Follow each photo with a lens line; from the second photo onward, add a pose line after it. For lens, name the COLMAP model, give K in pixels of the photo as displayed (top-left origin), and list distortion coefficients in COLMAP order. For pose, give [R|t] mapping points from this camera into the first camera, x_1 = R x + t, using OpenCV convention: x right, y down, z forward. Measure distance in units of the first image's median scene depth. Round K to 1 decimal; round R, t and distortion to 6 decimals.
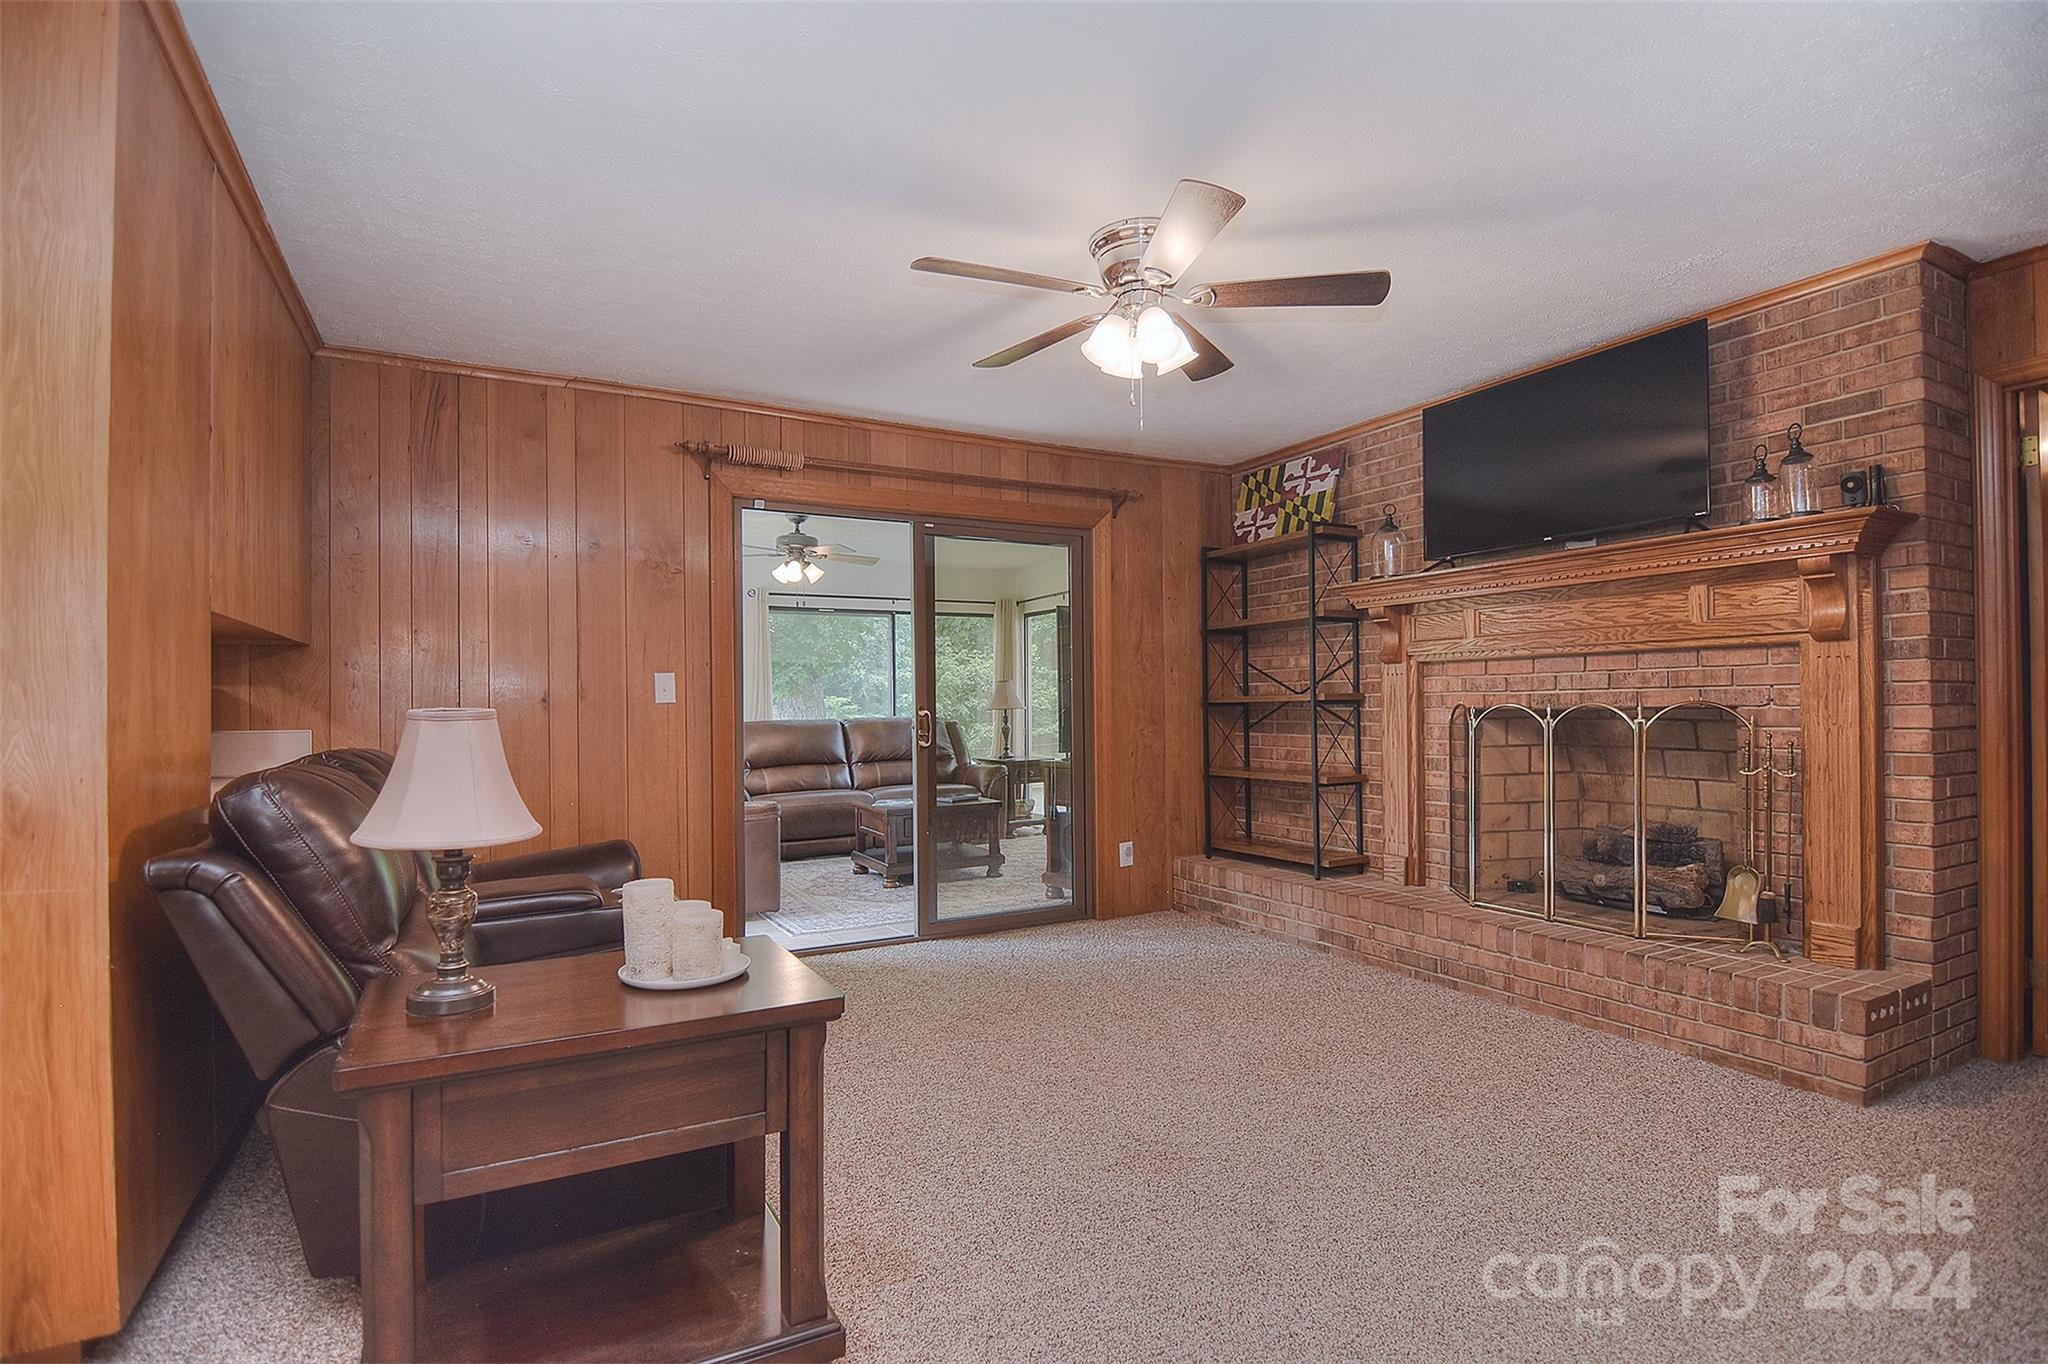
lens RADIAL K [[985.3, 0, 1029.3], [0, 985.3, 690.6], [0, 0, 1]] dist [-0.005860, -0.005623]
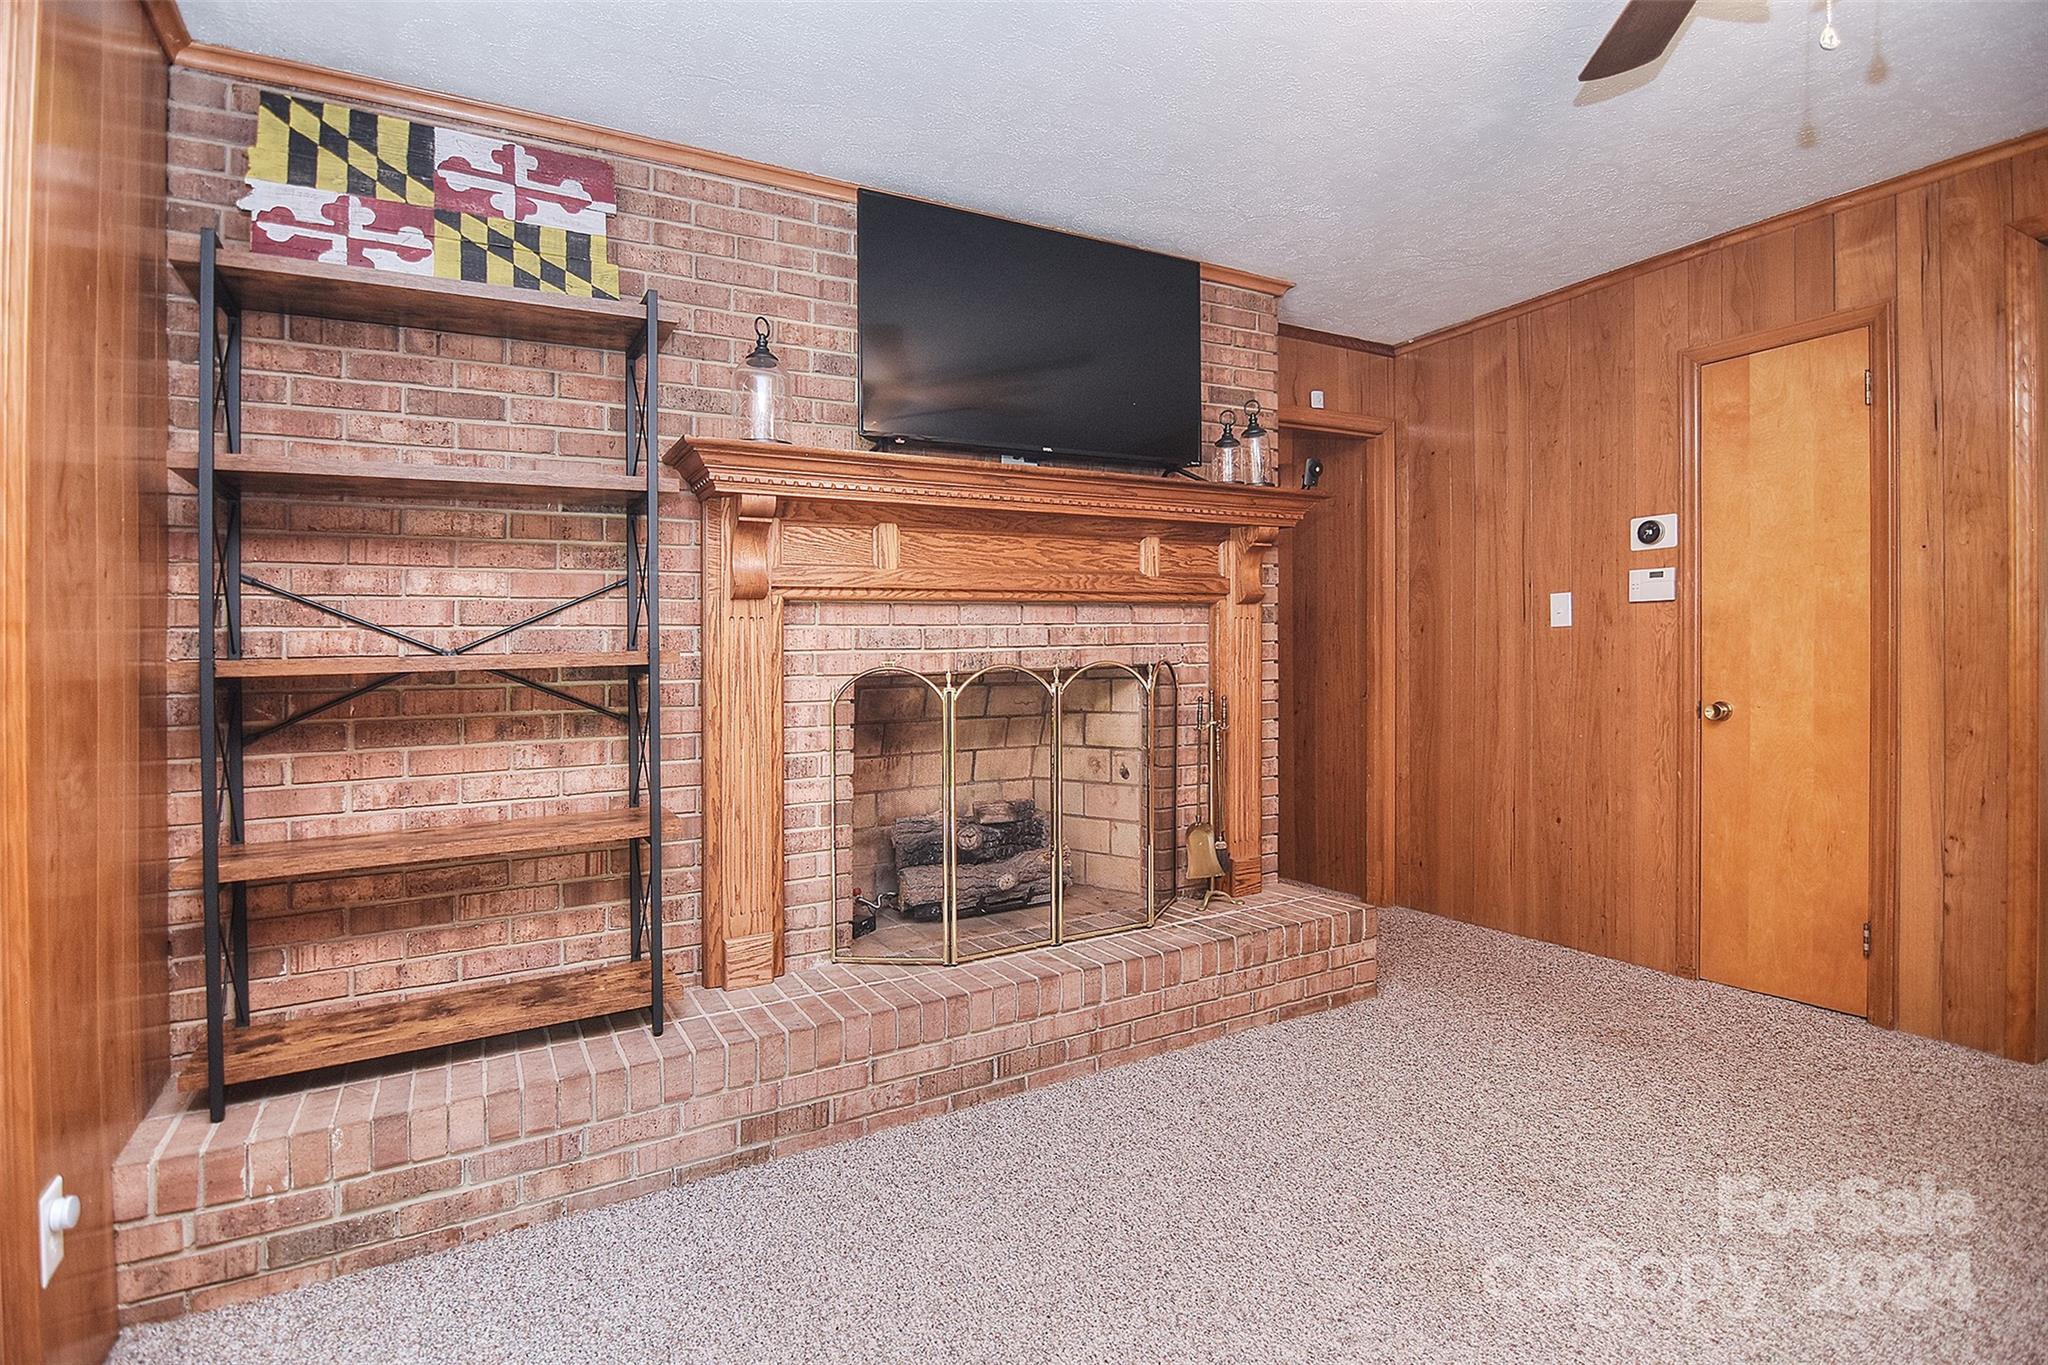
lens RADIAL K [[985.3, 0, 1024.2], [0, 985.3, 676.6], [0, 0, 1]] dist [-0.005860, -0.005623]
pose [[-0.008665, 0.003289, 0.999957, -0.203573], [0.015552, 0.999874, -0.003154, 0.021743], [-0.999842, 0.015524, -0.008715, 0.868226]]
